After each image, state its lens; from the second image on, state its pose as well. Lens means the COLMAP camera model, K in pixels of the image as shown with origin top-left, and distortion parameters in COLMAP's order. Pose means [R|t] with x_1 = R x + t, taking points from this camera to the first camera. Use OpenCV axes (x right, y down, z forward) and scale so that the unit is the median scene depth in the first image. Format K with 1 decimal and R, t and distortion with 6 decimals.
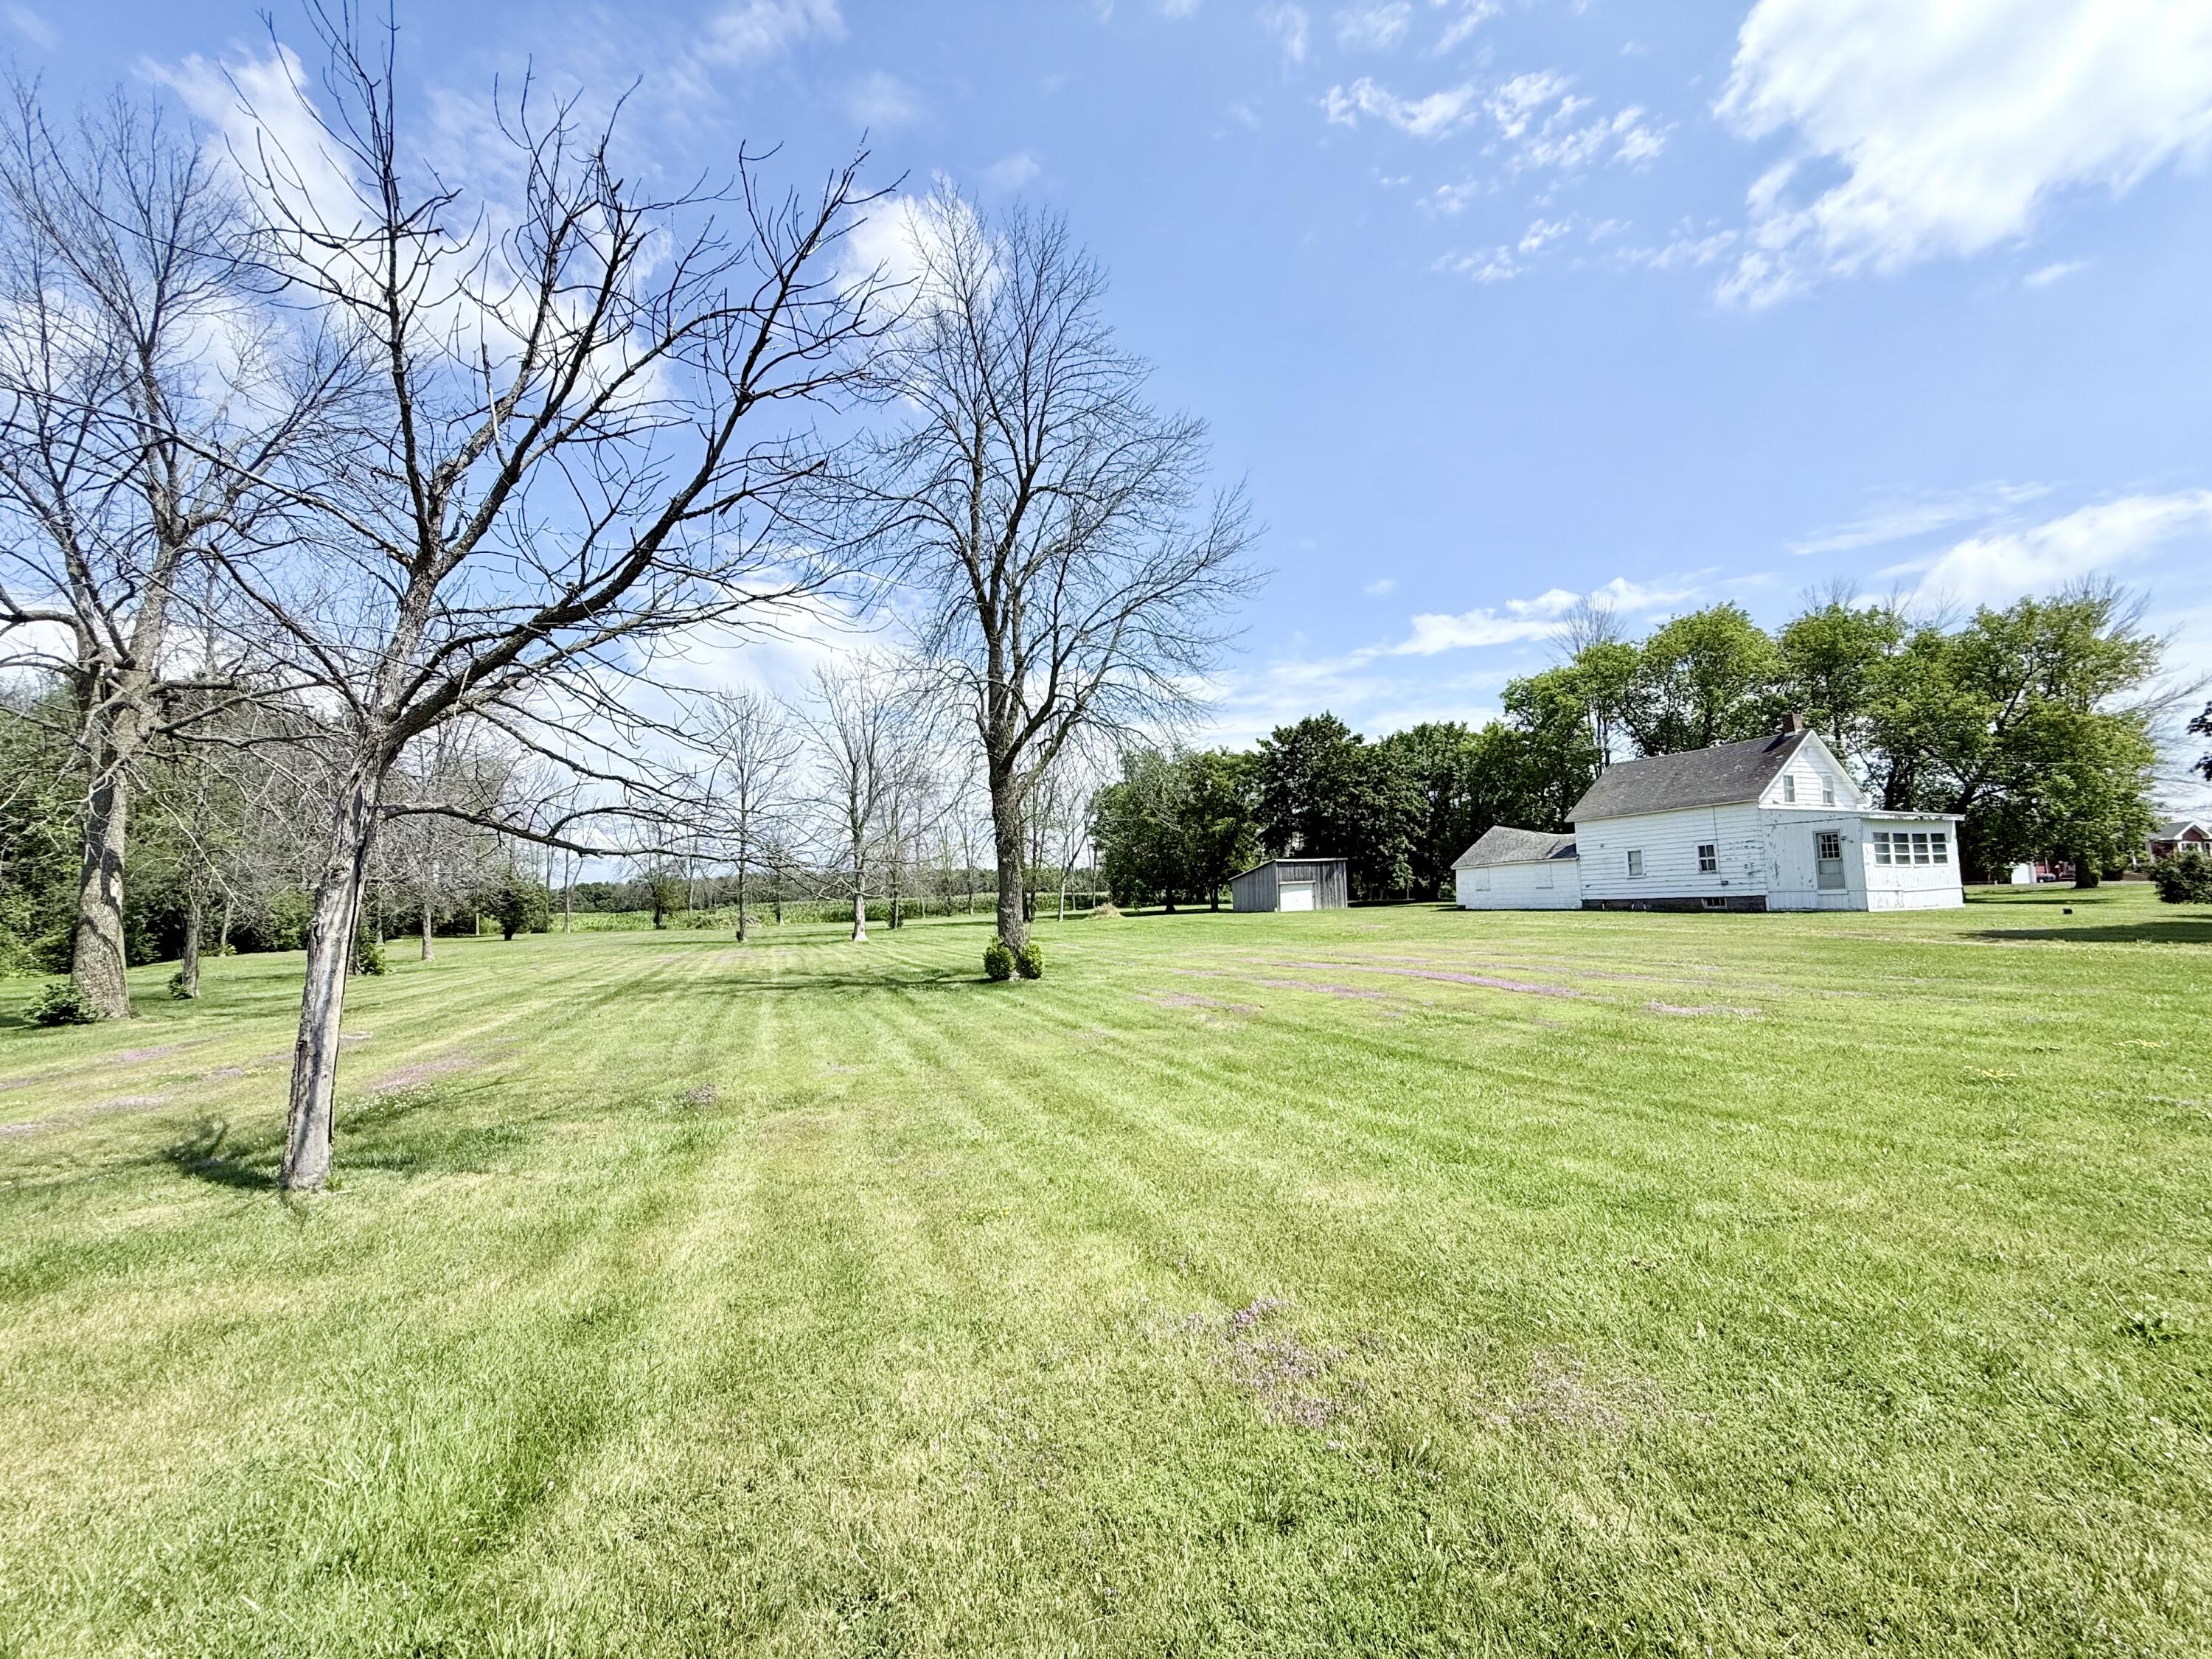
lens RADIAL K [[883.6, 0, 1102.6], [0, 883.6, 830.0], [0, 0, 1]] dist [0.001750, 0.000041]
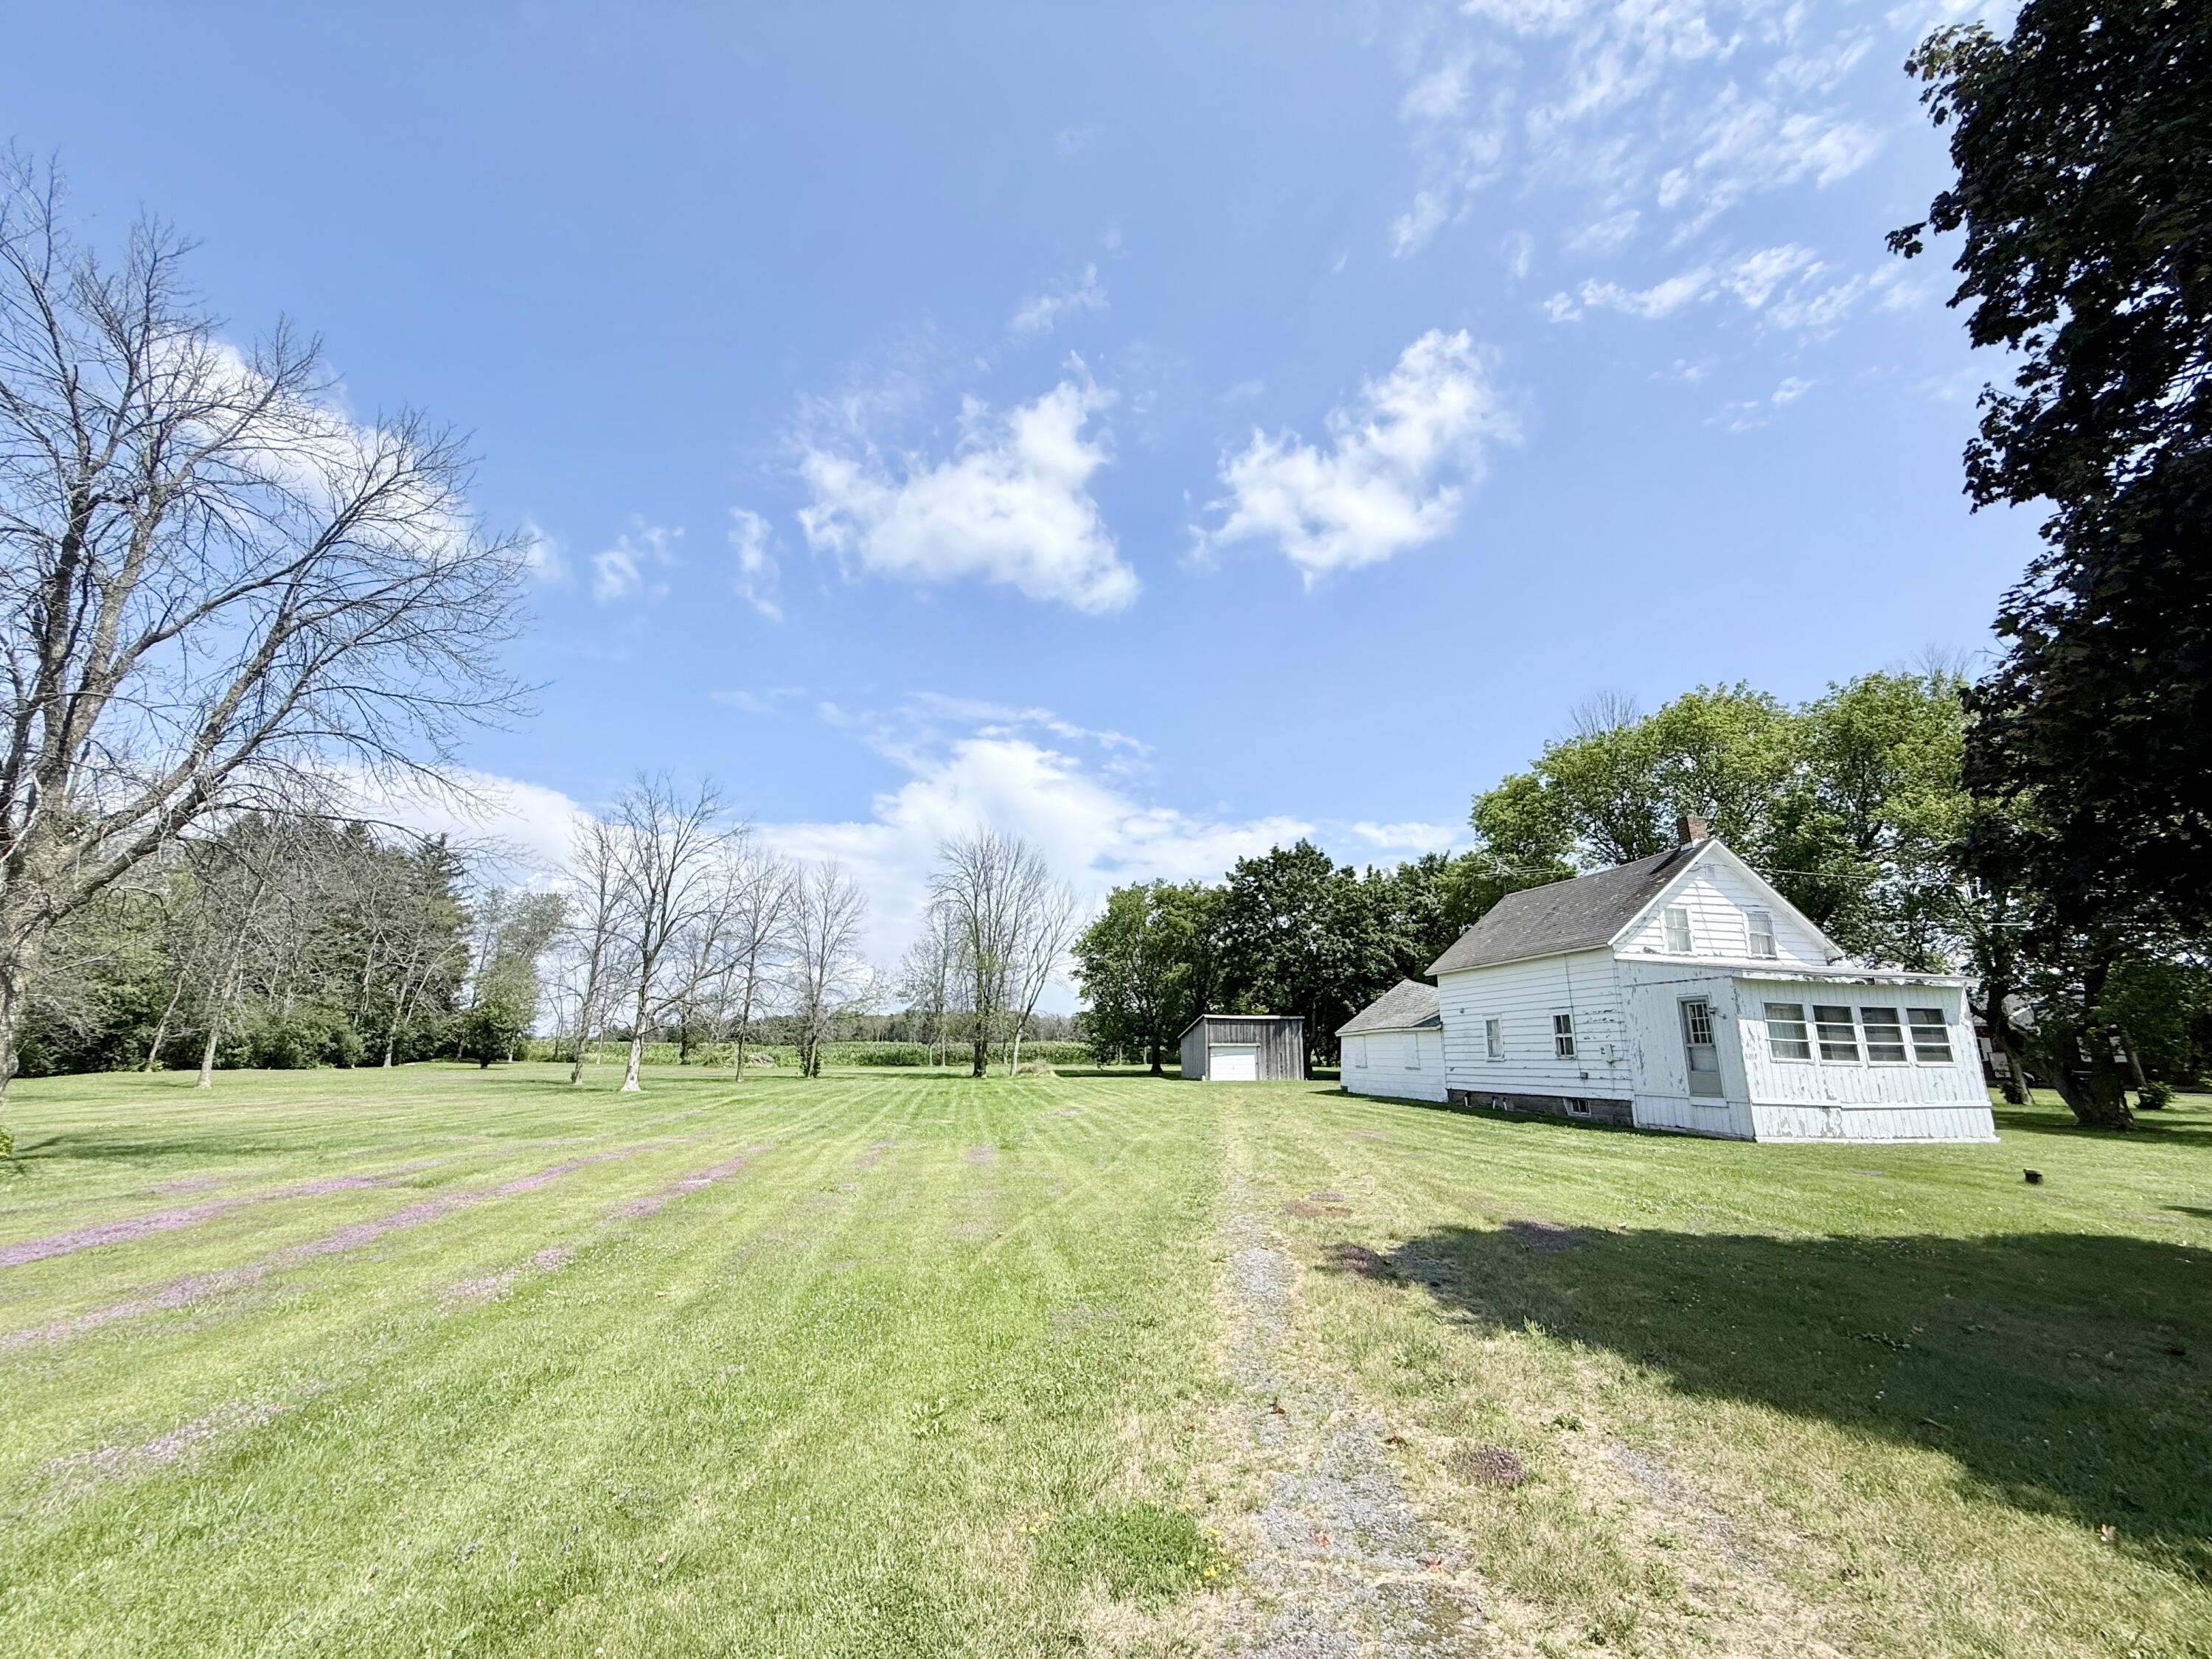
lens RADIAL K [[878.0, 0, 1102.1], [0, 878.0, 830.0], [0, 0, 1]] dist [-0.001463, 0.000278]
pose [[0.975880, -0.009369, -0.218107, 0.431085], [-0.026530, 0.986584, -0.161084, -0.003727], [0.216690, 0.162985, 0.962539, 0.243451]]
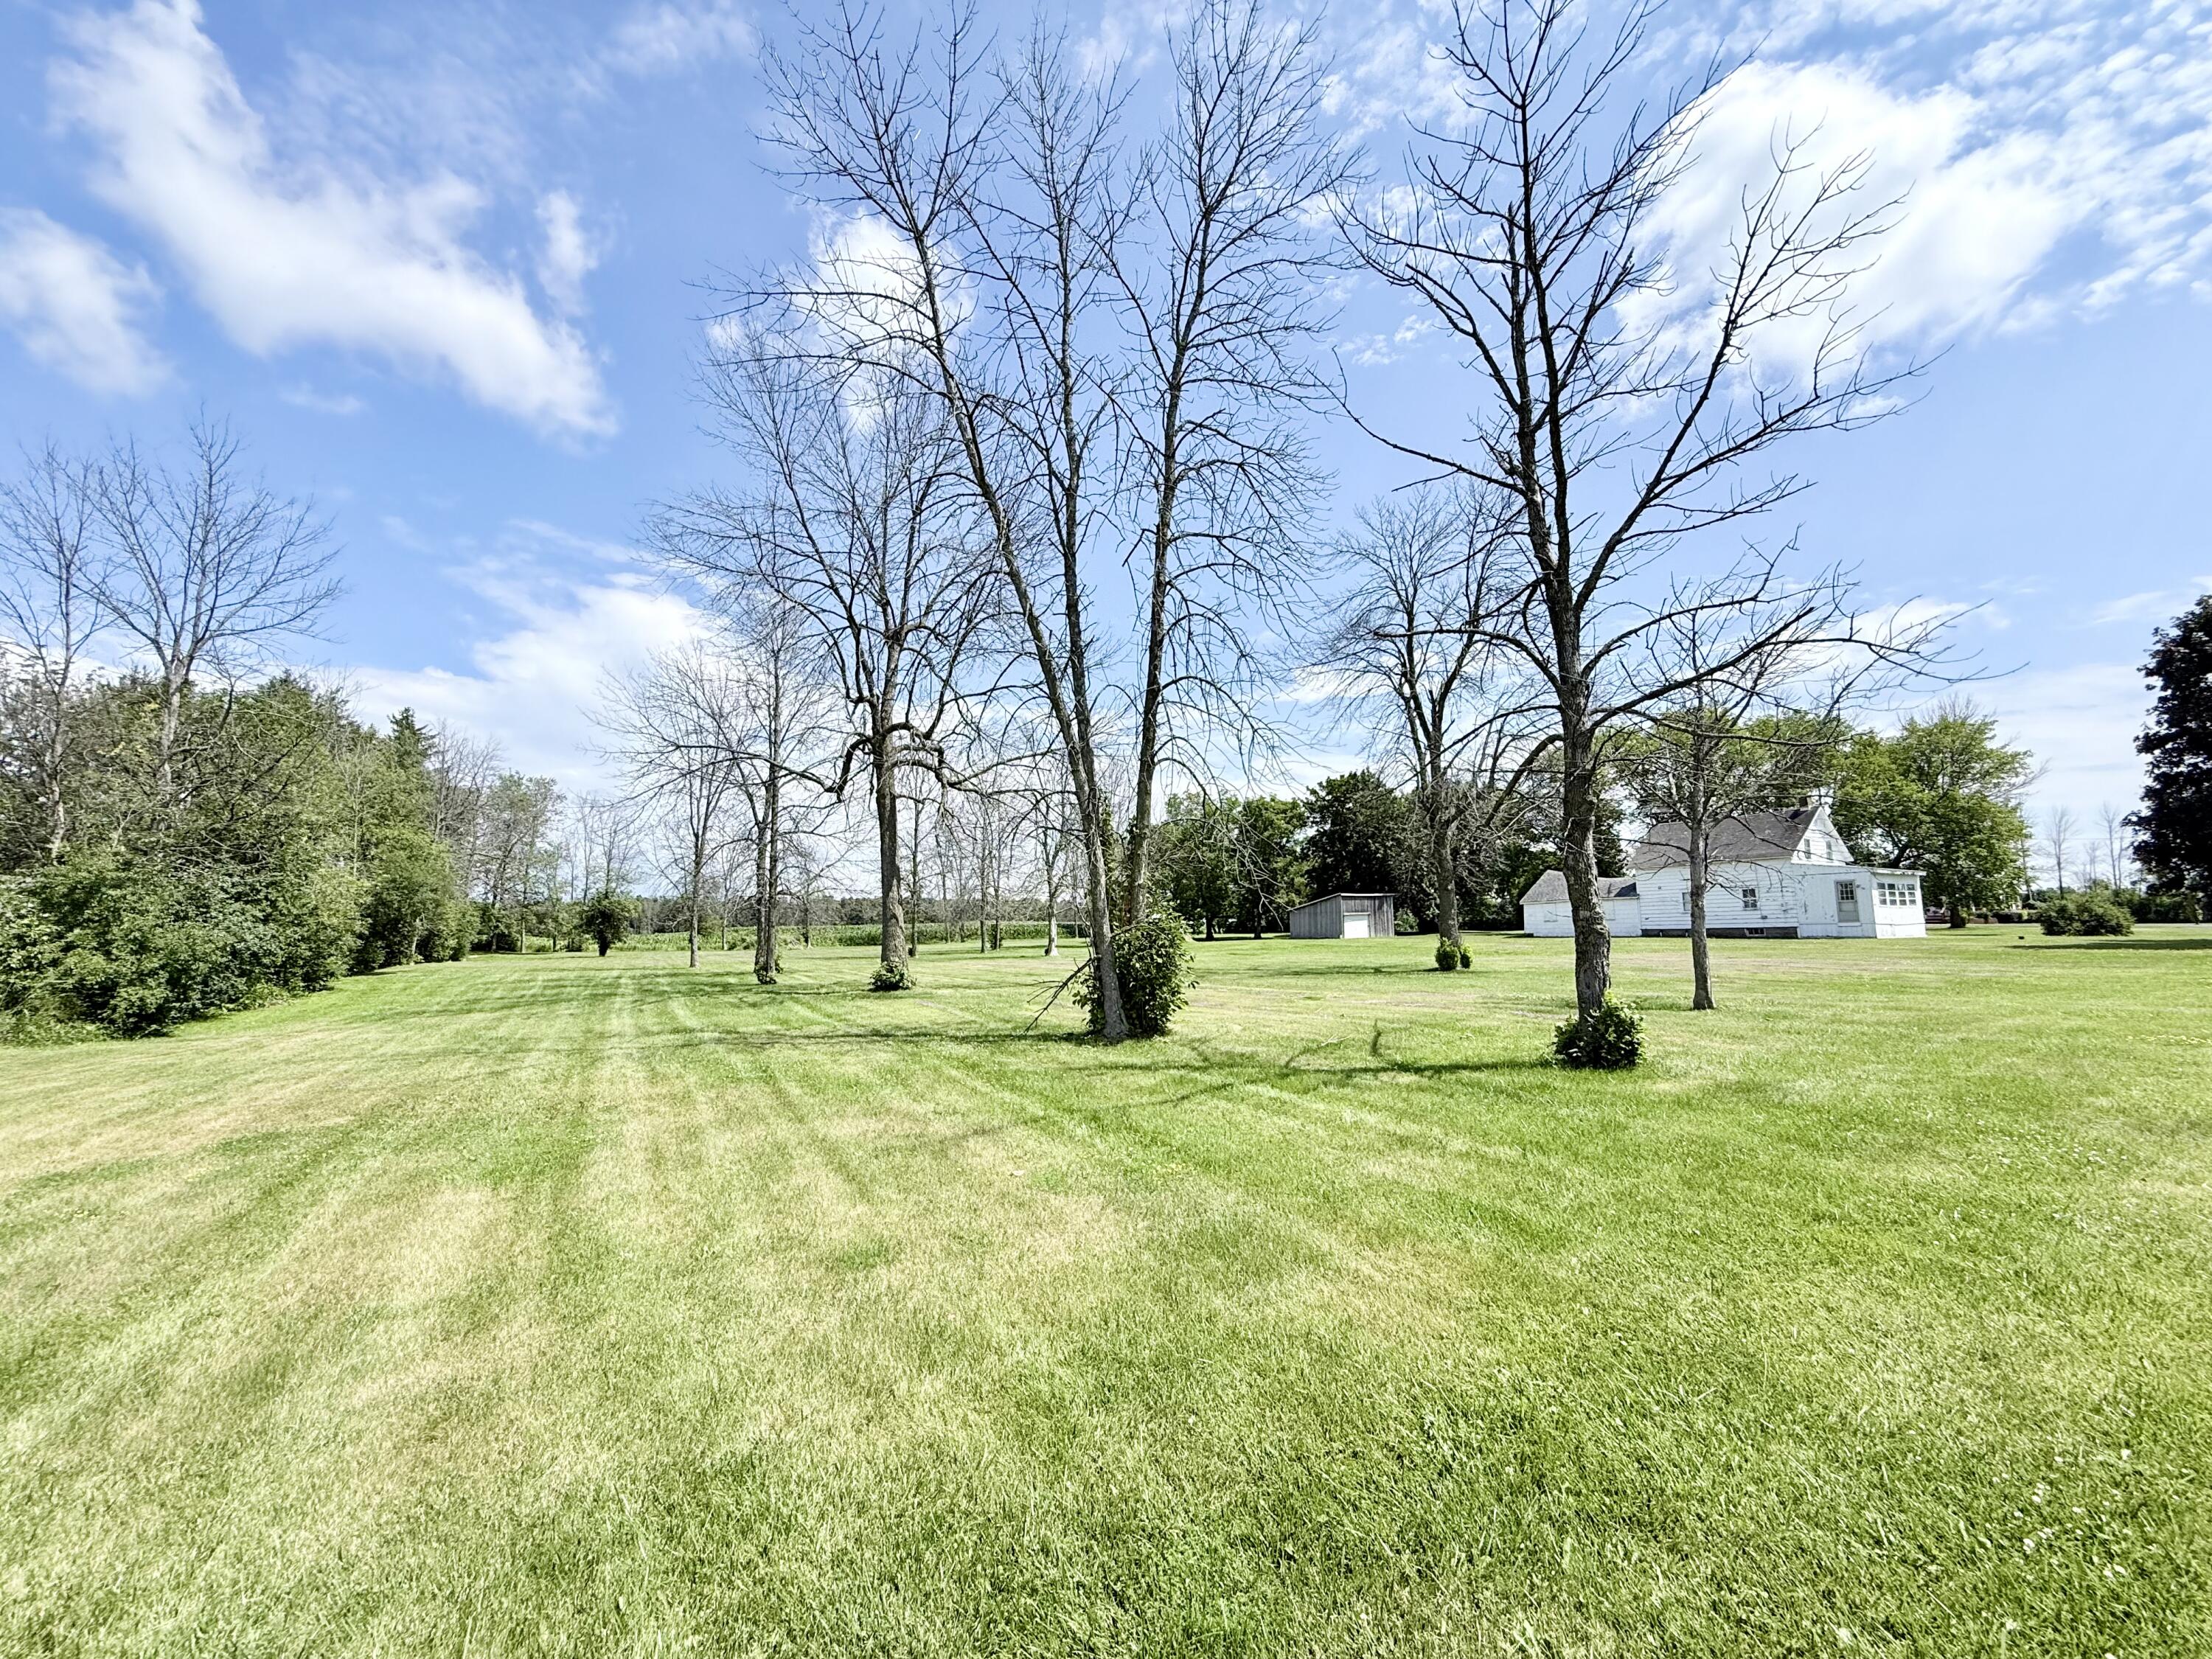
lens RADIAL K [[878.0, 0, 1102.1], [0, 878.0, 830.0], [0, 0, 1]] dist [-0.001463, 0.000278]
pose [[0.991774, 0.030689, 0.124266, -0.407539], [-0.026061, 0.998911, -0.038699, 0.004148], [-0.125318, 0.035142, 0.991494, -0.181848]]
